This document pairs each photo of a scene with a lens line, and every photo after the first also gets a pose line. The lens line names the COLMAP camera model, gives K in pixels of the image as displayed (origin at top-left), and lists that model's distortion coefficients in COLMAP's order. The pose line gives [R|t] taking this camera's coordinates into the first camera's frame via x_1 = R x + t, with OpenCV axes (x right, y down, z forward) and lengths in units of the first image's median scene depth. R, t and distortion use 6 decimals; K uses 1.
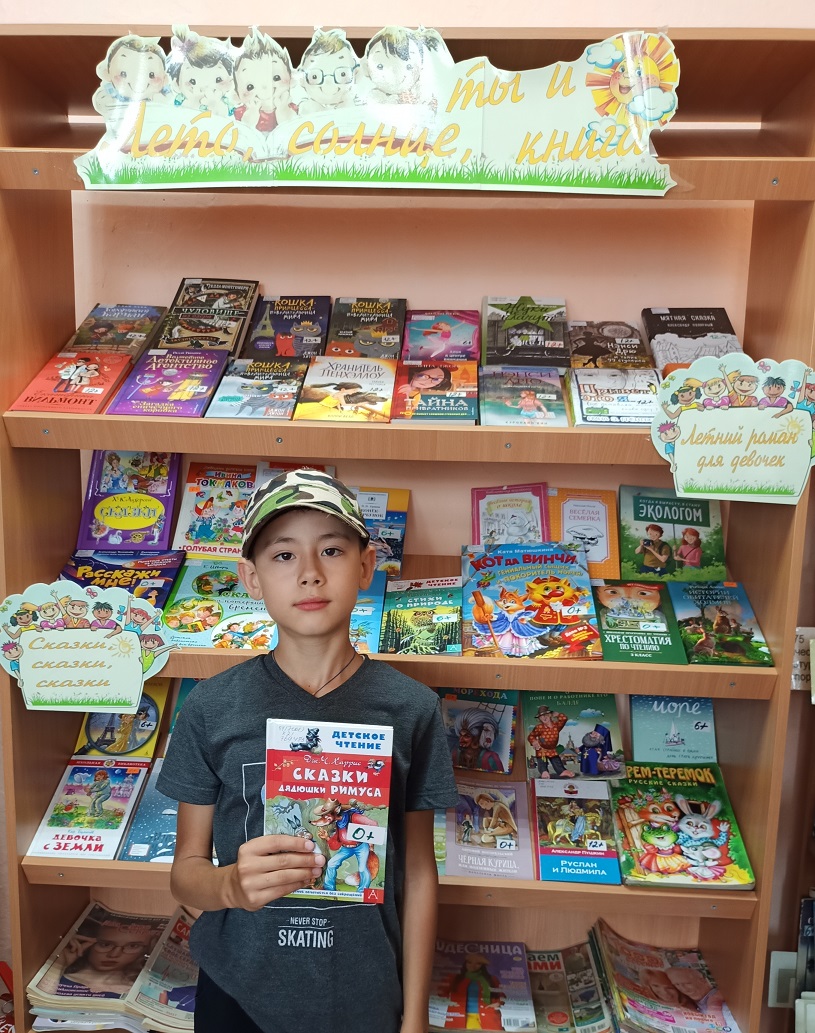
lens RADIAL K [[832.5, 0, 404.6], [0, 832.5, 564.5], [0, 0, 1]] dist [0.053863, -0.073206]
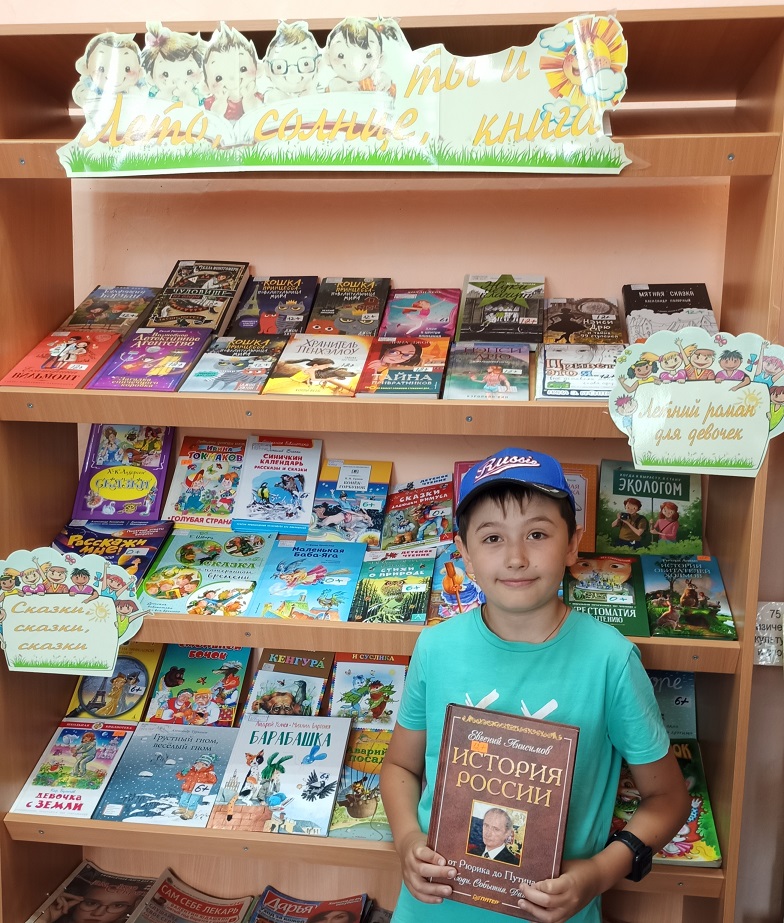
lens RADIAL K [[822.9, 0, 409.5], [0, 822.9, 520.2], [0, 0, 1]] dist [0.070166, -0.098425]
pose [[0.998172, 0.007048, -0.060029, 0.104877], [-0.008657, 0.999609, -0.026576, 0.008422], [0.059818, 0.027047, 0.997843, -0.008066]]
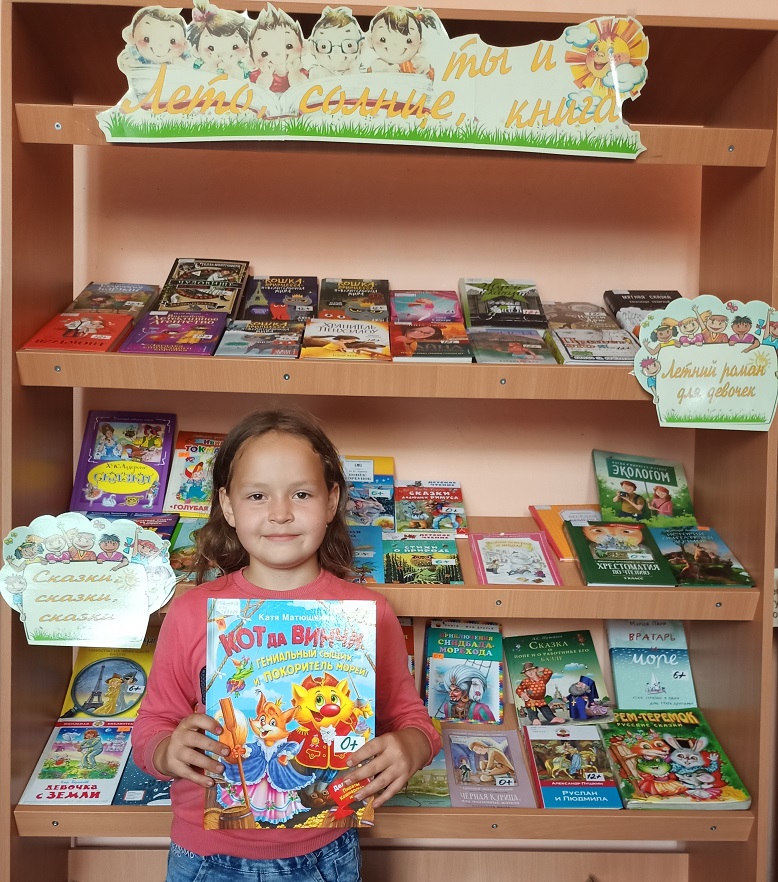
lens RADIAL K [[824.5, 0, 388.2], [0, 824.5, 557.6], [0, 0, 1]] dist [0.048405, -0.062168]
pose [[0.996982, -0.011130, 0.076837, -0.098886], [0.019889, 0.993260, -0.114188, 0.185341], [-0.075048, 0.115371, 0.990483, -0.011213]]
